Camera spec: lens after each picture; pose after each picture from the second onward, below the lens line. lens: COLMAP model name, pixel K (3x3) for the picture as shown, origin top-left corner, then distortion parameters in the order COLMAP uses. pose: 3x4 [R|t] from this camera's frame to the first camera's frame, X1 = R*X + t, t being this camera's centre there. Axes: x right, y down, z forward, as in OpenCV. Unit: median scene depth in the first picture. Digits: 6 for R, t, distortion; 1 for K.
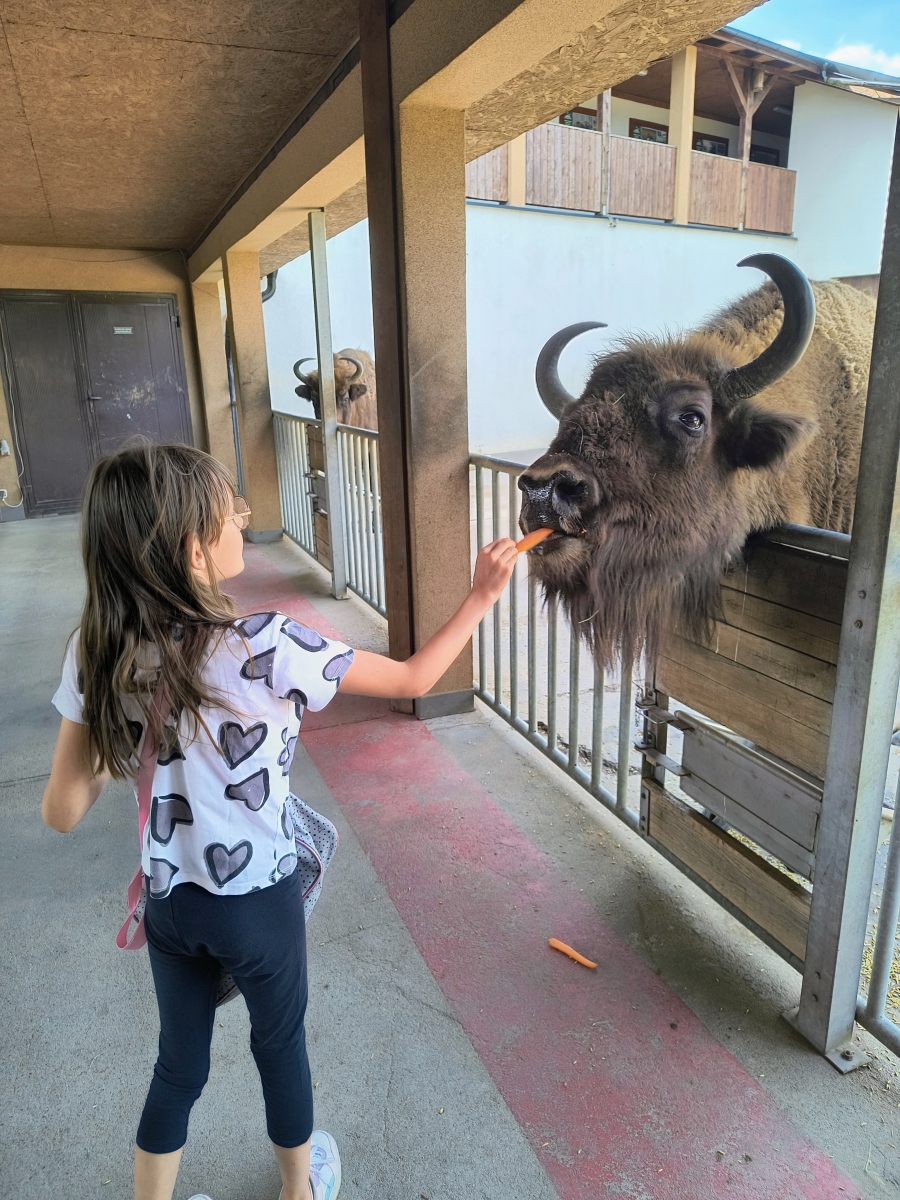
lens RADIAL K [[852.6, 0, 473.8], [0, 852.6, 611.3], [0, 0, 1]] dist [0.003057, 0.001650]
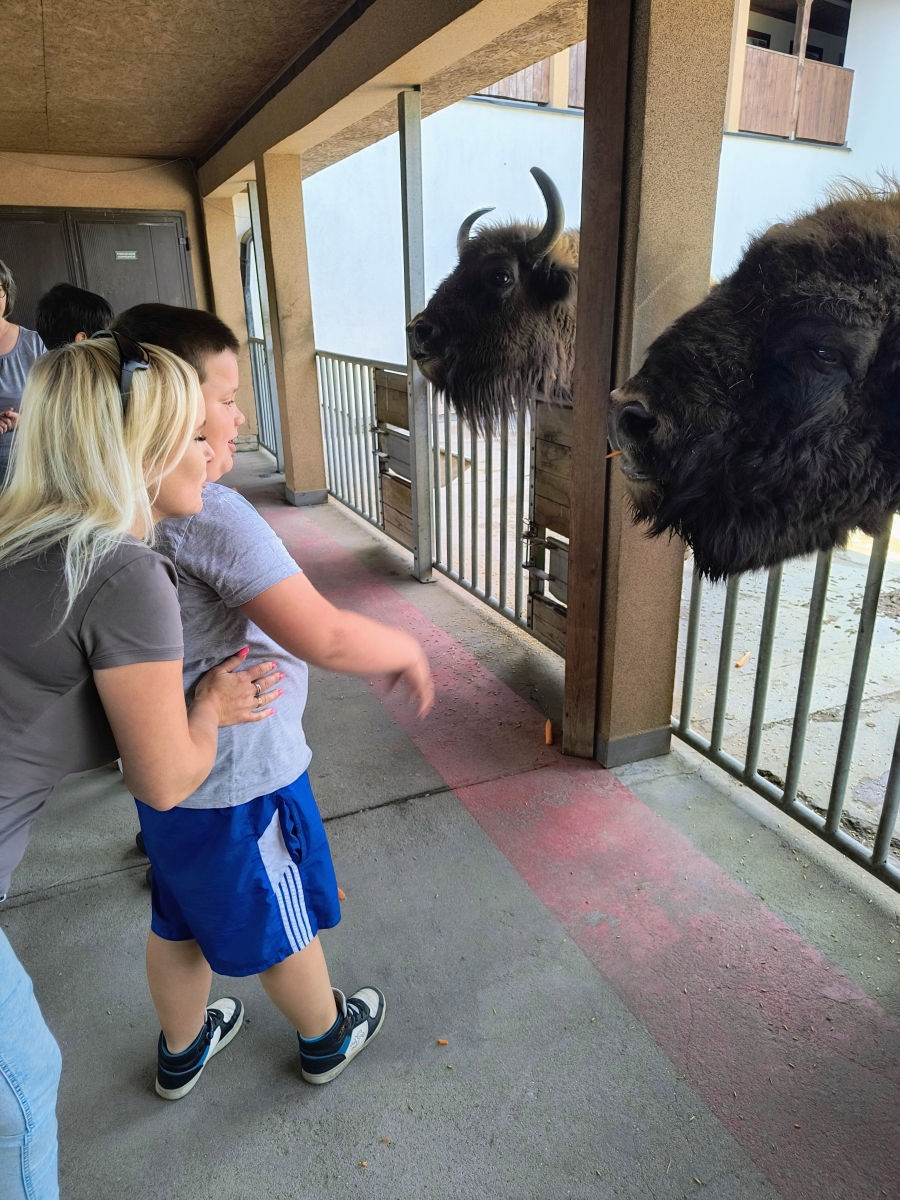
lens RADIAL K [[815.8, 0, 419.8], [0, 815.8, 604.9], [0, 0, 1]] dist [0.022271, -0.017908]
pose [[0.999984, -0.005182, 0.002171, -0.245265], [0.004996, 0.996925, 0.078201, -0.081811], [-0.002570, -0.078189, 0.996935, 0.299120]]
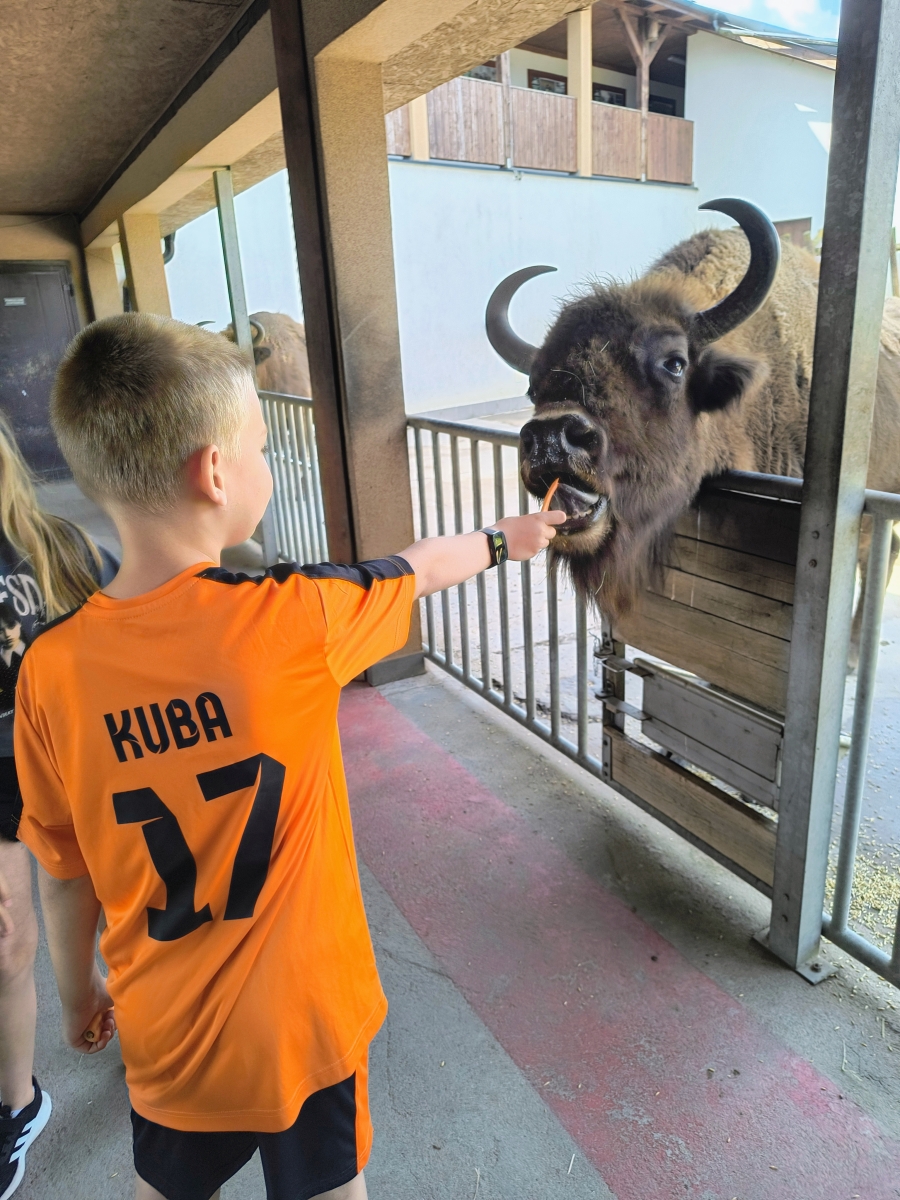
lens RADIAL K [[851.9, 0, 480.5], [0, 851.9, 601.3], [0, 0, 1]] dist [0.006926, -0.008848]
pose [[0.992975, -0.066385, 0.097950, -0.031049], [0.062954, 0.997303, 0.037720, -0.001808], [-0.100190, -0.031289, 0.994476, -0.001893]]
